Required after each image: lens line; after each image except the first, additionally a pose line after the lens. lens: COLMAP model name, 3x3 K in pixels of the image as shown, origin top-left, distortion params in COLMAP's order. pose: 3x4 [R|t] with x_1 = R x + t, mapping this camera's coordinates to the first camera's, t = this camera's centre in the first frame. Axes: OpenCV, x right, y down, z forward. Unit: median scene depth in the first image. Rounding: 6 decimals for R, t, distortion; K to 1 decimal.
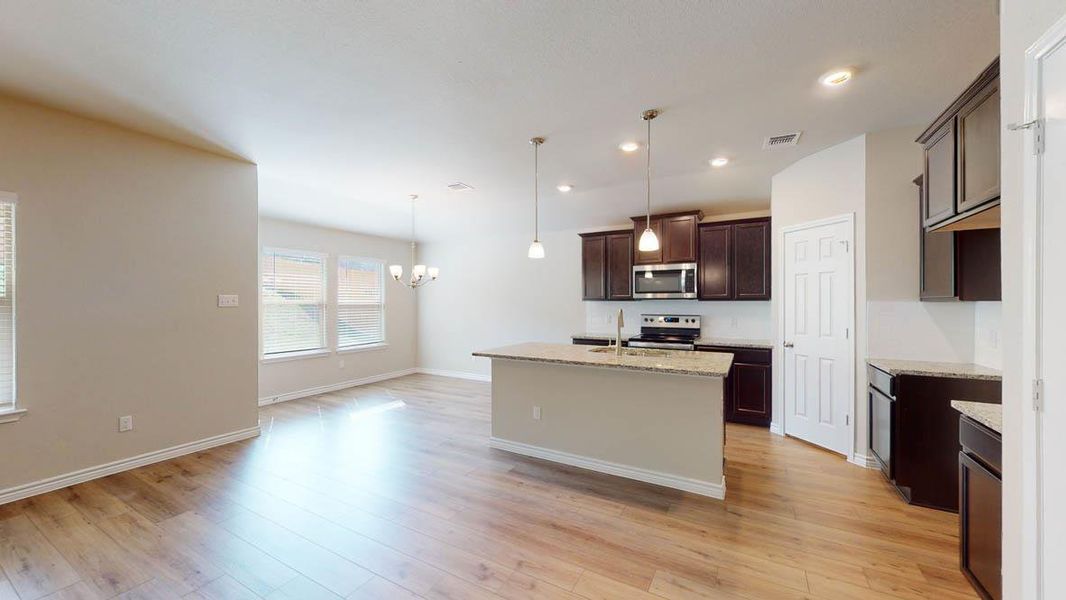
lens RADIAL K [[393.5, 0, 536.1], [0, 393.5, 302.6], [0, 0, 1]] dist [0.000661, -0.000104]
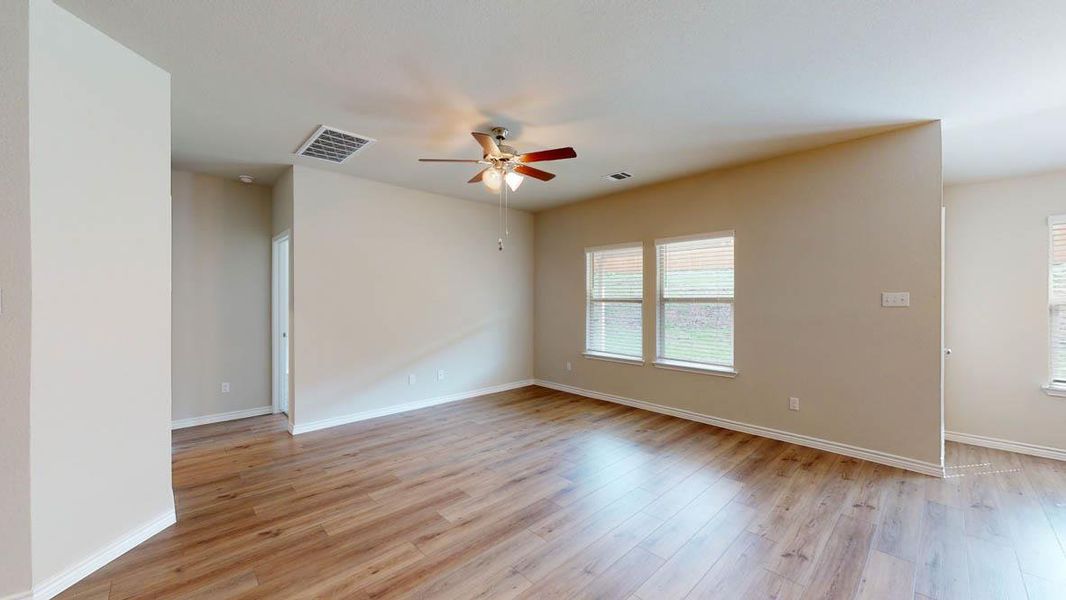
lens RADIAL K [[393.5, 0, 529.8], [0, 393.5, 298.6], [0, 0, 1]] dist [0.000661, -0.000104]
pose [[-0.292968, 0.001083, -0.956121, 0.270822], [-0.002267, 0.999996, 0.001828, -0.005650], [0.956119, 0.002703, -0.292965, 0.509436]]
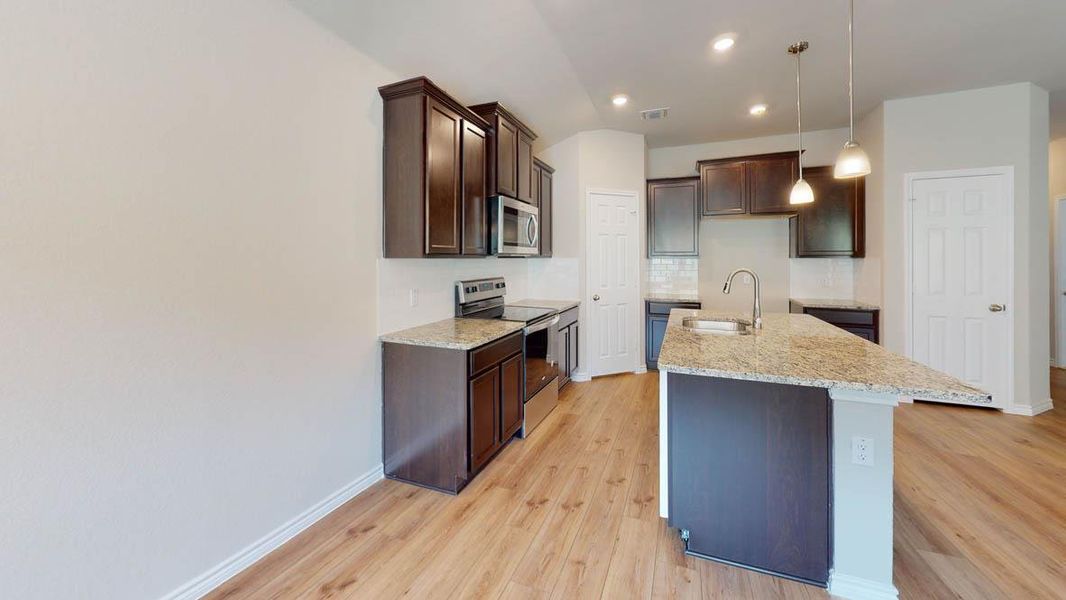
lens RADIAL K [[388.6, 0, 522.4], [0, 388.6, 303.3], [0, 0, 1]] dist [0.017187, 0.000033]
pose [[-0.128440, -0.114220, 0.985118, -0.437942], [0.003262, 0.993291, 0.115593, -0.006128], [-0.991712, 0.018060, -0.127205, 1.414714]]
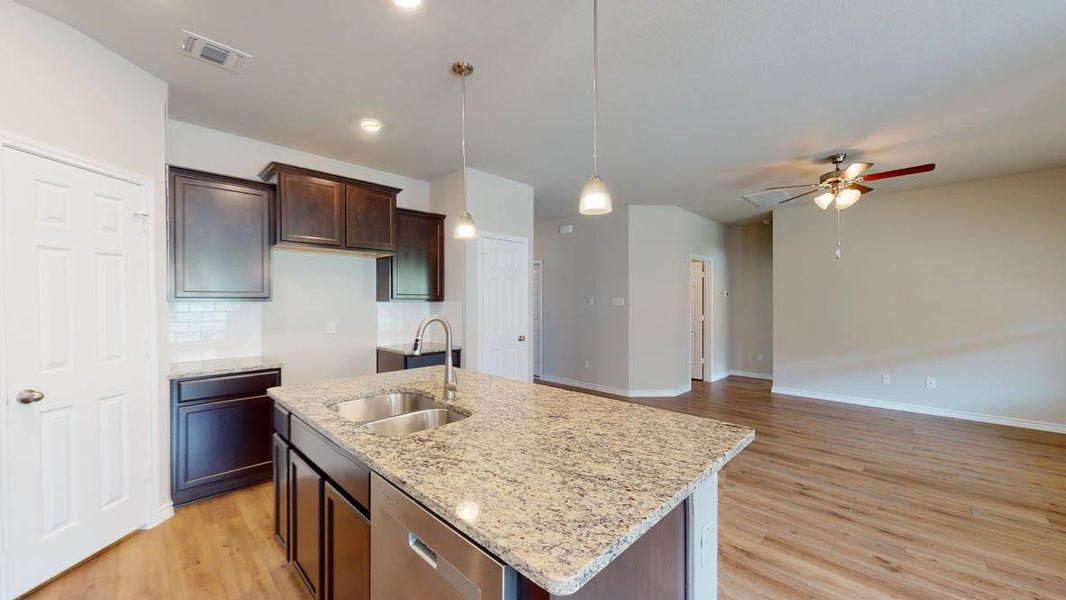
lens RADIAL K [[393.5, 0, 534.8], [0, 393.5, 301.6], [0, 0, 1]] dist [0.000661, -0.000104]
pose [[-0.967155, 0.000662, 0.254187, -0.043472], [0.001662, 0.999992, 0.003721, -0.005800], [-0.254183, 0.004021, -0.967148, 1.361857]]
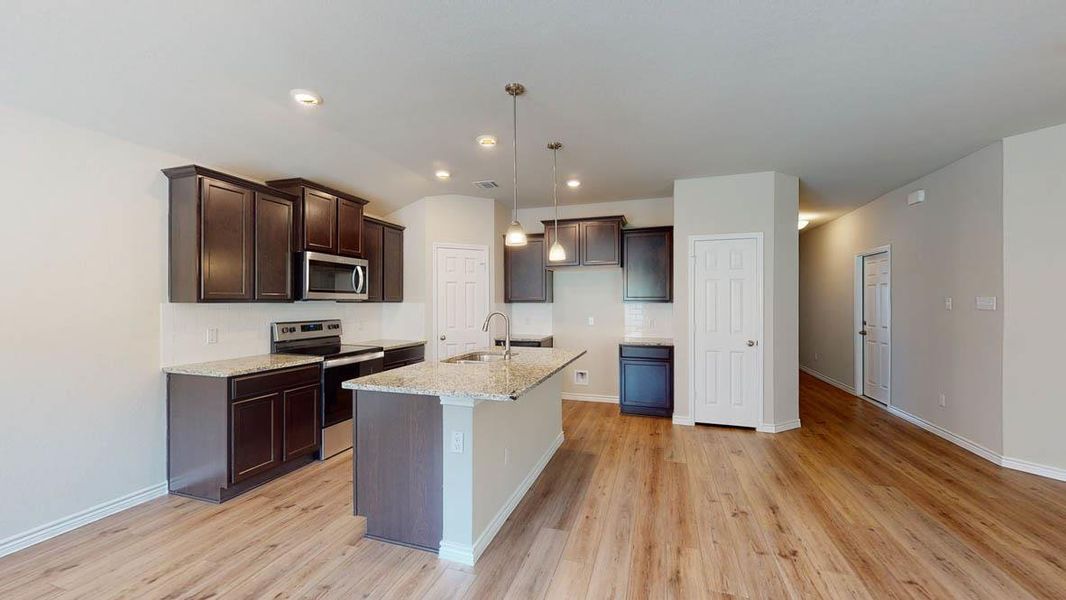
lens RADIAL K [[393.5, 0, 525.5], [0, 393.5, 302.0], [0, 0, 1]] dist [0.000661, -0.000104]
pose [[-0.187781, 0.001826, 0.982209, -0.673696], [0.003287, 0.999994, -0.001230, -0.004980], [-0.982205, 0.002998, -0.187785, 1.023491]]
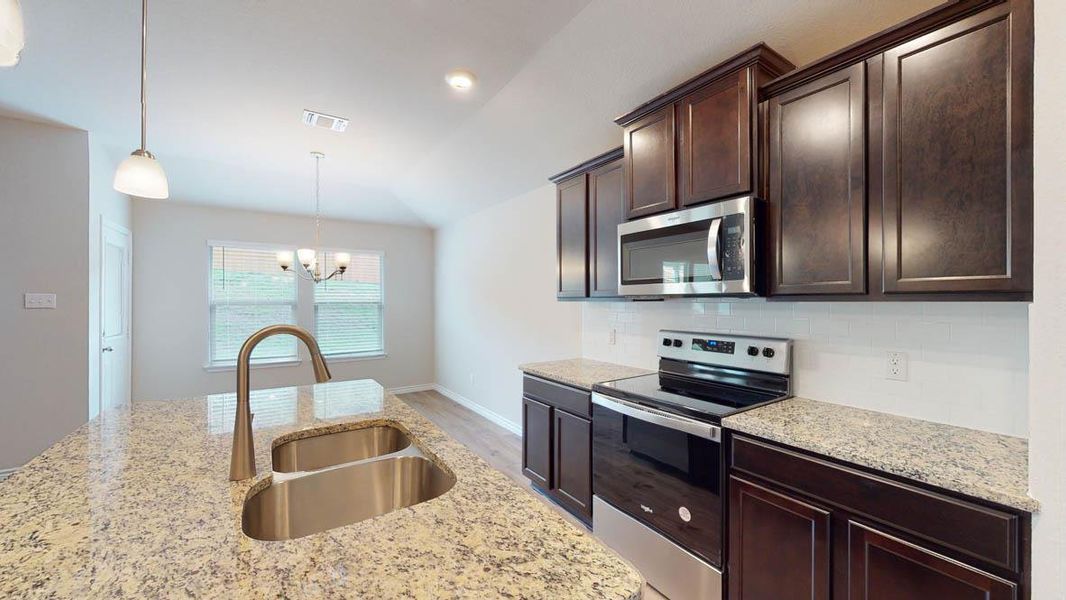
lens RADIAL K [[393.5, 0, 534.1], [0, 393.5, 300.4], [0, 0, 1]] dist [0.000661, -0.000104]
pose [[0.893034, 0.000138, -0.449990, 0.495310], [-0.001578, 0.999995, -0.002826, -0.005072], [0.449987, 0.003234, 0.893029, 0.741531]]
